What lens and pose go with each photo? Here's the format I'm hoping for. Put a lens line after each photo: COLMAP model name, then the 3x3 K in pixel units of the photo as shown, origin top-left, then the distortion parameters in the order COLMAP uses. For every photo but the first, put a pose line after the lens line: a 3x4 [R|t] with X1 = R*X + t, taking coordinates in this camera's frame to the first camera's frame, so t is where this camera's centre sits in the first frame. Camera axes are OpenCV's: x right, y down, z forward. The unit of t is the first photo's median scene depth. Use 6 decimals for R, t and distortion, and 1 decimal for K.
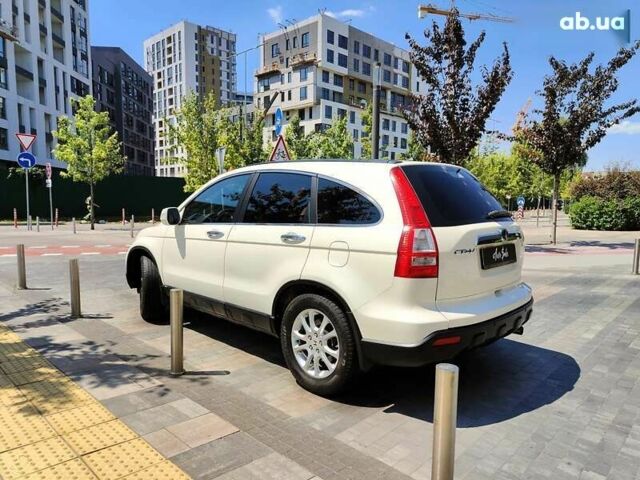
lens RADIAL K [[450.4, 0, 320.7], [0, 450.4, 252.0], [0, 0, 1]] dist [-0.007722, 0.001170]
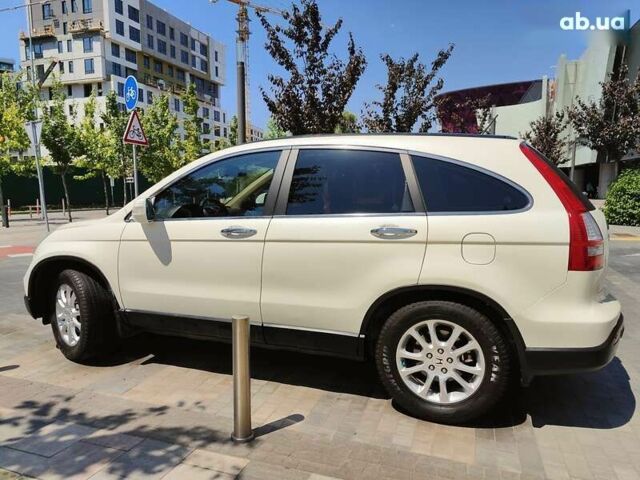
lens RADIAL K [[450.0, 0, 320.0], [0, 450.0, 240.0], [0, 0, 1]] dist [-0.003061, 0.004885]
pose [[0.902713, -0.060439, 0.425977, -0.125420], [0.059001, 0.998120, 0.016585, -0.009241], [-0.426179, 0.010162, 0.904582, 0.084967]]
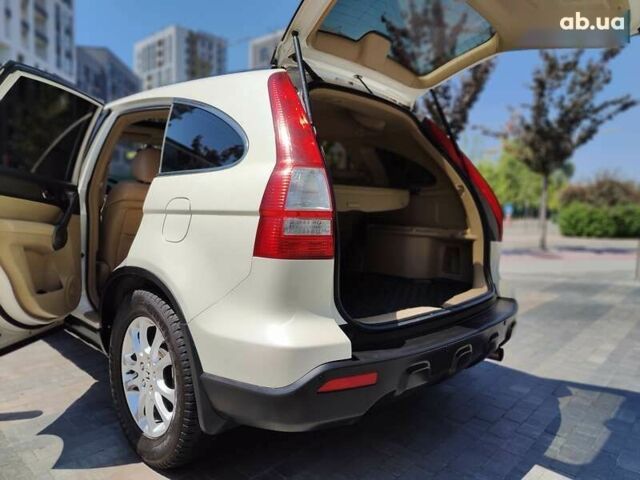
lens RADIAL K [[450.0, 0, 320.0], [0, 450.0, 240.0], [0, 0, 1]] dist [-0.003061, 0.004885]
pose [[0.999636, 0.017090, 0.020889, 0.045853], [-0.016187, 0.998958, -0.042666, 0.011319], [-0.021596, 0.042313, 0.998871, 0.095634]]
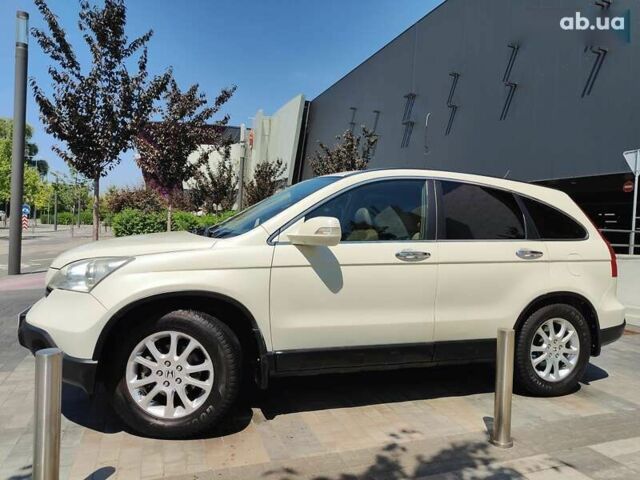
lens RADIAL K [[440.8, 0, 328.8], [0, 440.8, 246.7], [0, 0, 1]] dist [0.020514, 0.000419]
pose [[0.417454, -0.031697, 0.908145, -0.283278], [0.061848, 0.998065, 0.006405, -0.019893], [-0.906591, 0.053493, 0.418607, 0.242729]]
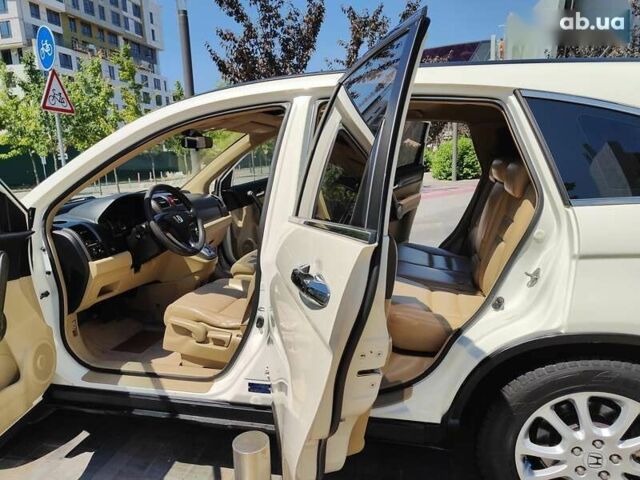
lens RADIAL K [[450.0, 0, 320.0], [0, 450.0, 240.0], [0, 0, 1]] dist [-0.003061, 0.004885]
pose [[0.849676, -0.137597, 0.509036, -0.107337], [0.104805, 0.990162, 0.092710, -0.021986], [-0.516785, -0.025424, 0.855738, 0.177836]]
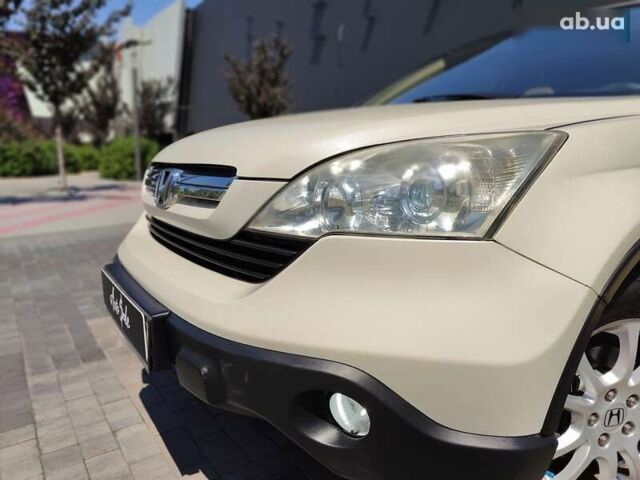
lens RADIAL K [[439.4, 0, 335.0], [0, 439.4, 247.0], [0, 0, 1]] dist [0.002430, 0.003943]
pose [[0.151988, -0.196574, 0.968637, -0.222516], [0.098786, 0.978137, 0.183002, -0.017921], [-0.983433, 0.067873, 0.168084, 0.412331]]
